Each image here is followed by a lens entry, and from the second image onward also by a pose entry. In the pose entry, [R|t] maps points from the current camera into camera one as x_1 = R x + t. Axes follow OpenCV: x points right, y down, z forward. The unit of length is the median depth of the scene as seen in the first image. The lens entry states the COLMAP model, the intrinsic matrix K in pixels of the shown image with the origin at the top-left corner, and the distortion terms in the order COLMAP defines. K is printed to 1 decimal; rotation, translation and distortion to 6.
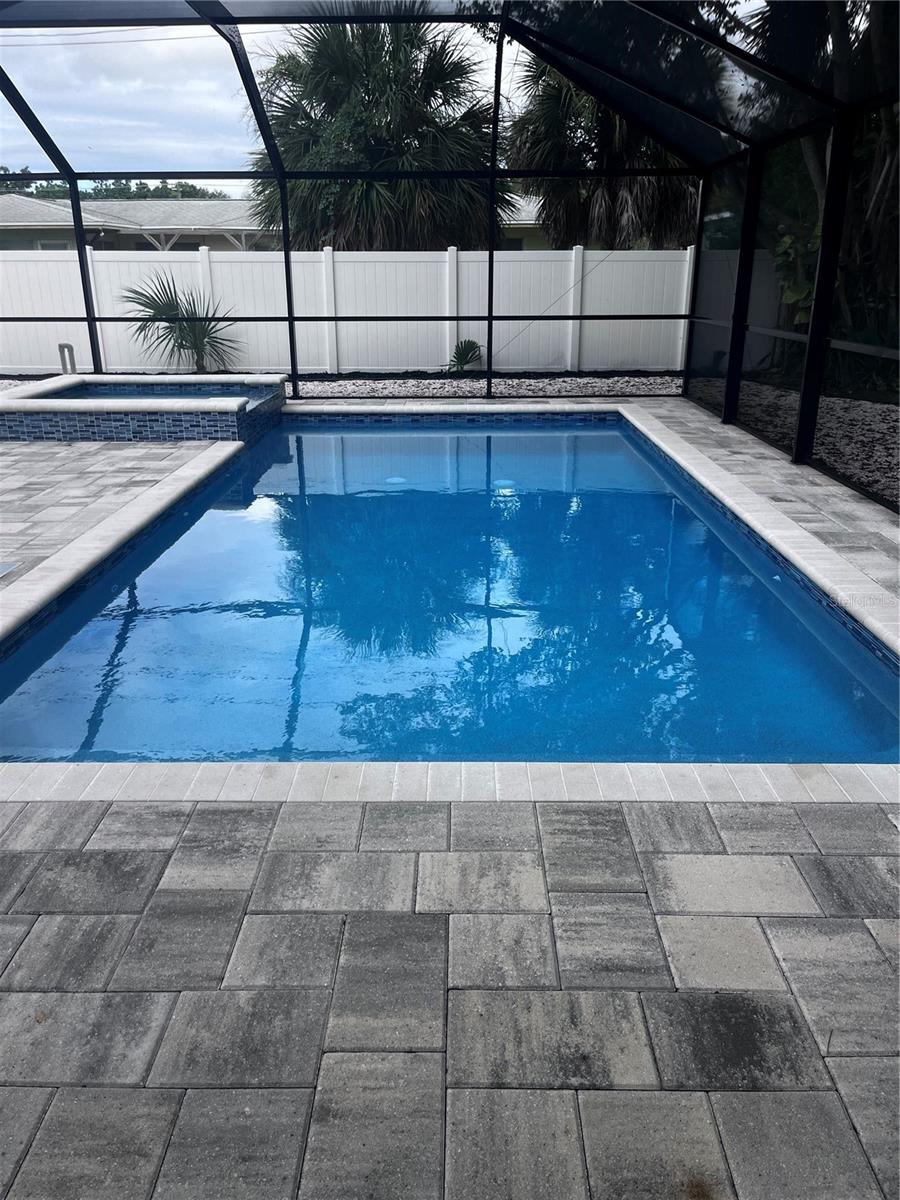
lens RADIAL K [[914.0, 0, 450.0], [0, 914.0, 600.0], [0, 0, 1]] dist [0.069585, -0.097759]
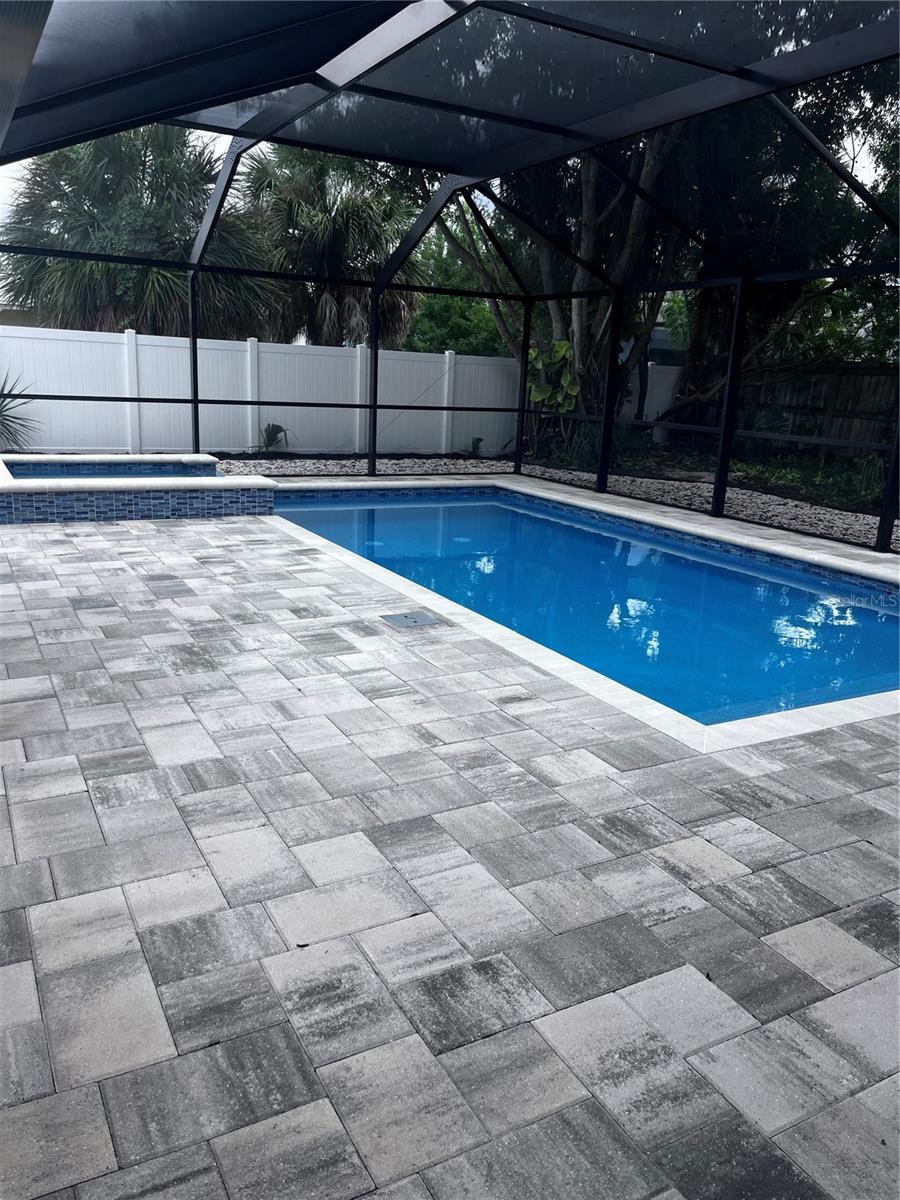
lens RADIAL K [[914.0, 0, 450.0], [0, 914.0, 600.0], [0, 0, 1]] dist [0.069585, -0.097759]
pose [[0.874132, -0.072280, 0.480279, -0.452568], [0.113787, 0.991820, -0.057834, 0.007064], [-0.472171, 0.105204, 0.875207, -0.011966]]
